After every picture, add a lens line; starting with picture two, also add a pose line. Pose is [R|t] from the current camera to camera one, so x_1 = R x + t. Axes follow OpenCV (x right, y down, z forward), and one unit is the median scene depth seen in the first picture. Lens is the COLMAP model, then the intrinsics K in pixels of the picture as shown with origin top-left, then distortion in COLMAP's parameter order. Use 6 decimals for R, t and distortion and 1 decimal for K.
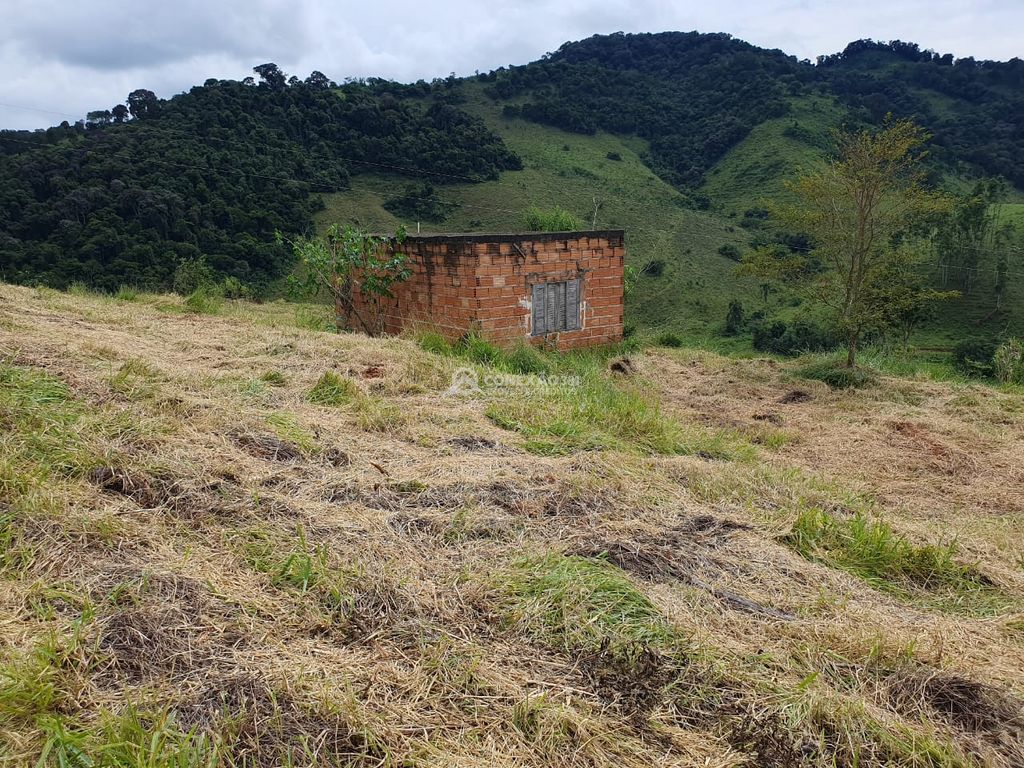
lens RADIAL K [[811.5, 0, 512.0], [0, 811.5, 384.0], [0, 0, 1]] dist [-0.019249, 0.049165]
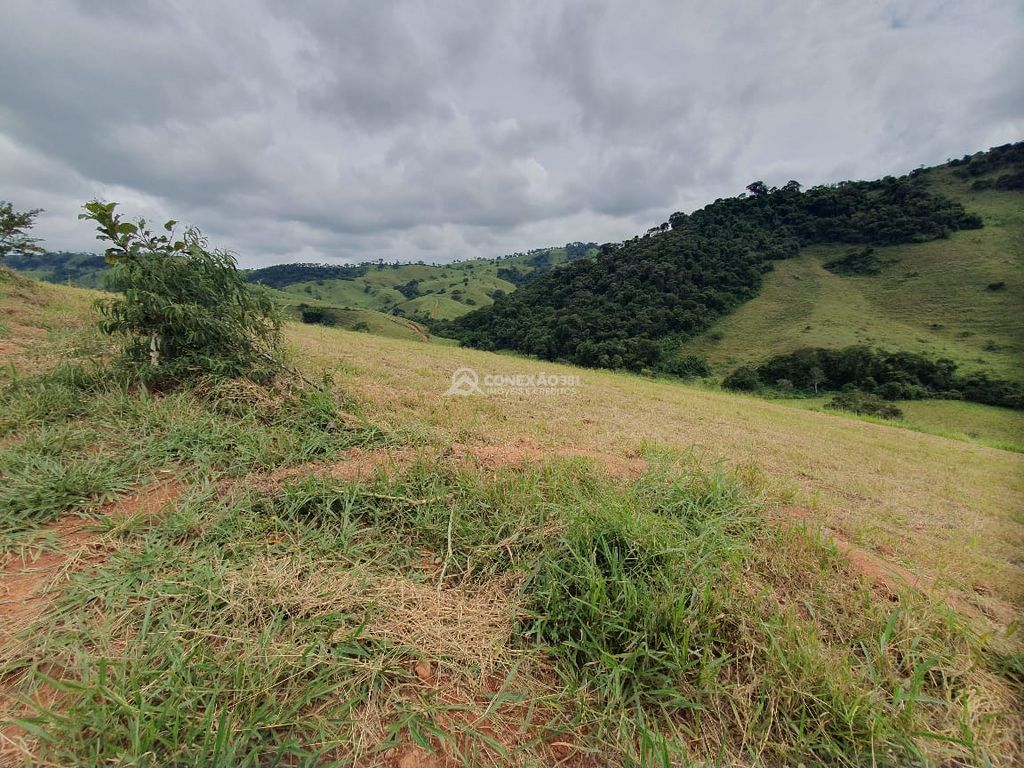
lens RADIAL K [[408.7, 0, 514.8], [0, 408.7, 393.2], [0, 0, 1]] dist [0.000236, 0.000048]
pose [[0.680329, 0.154957, -0.716338, 0.014593], [-0.123612, 0.987652, 0.096249, -0.007284], [0.722407, 0.023067, 0.691083, 0.130992]]
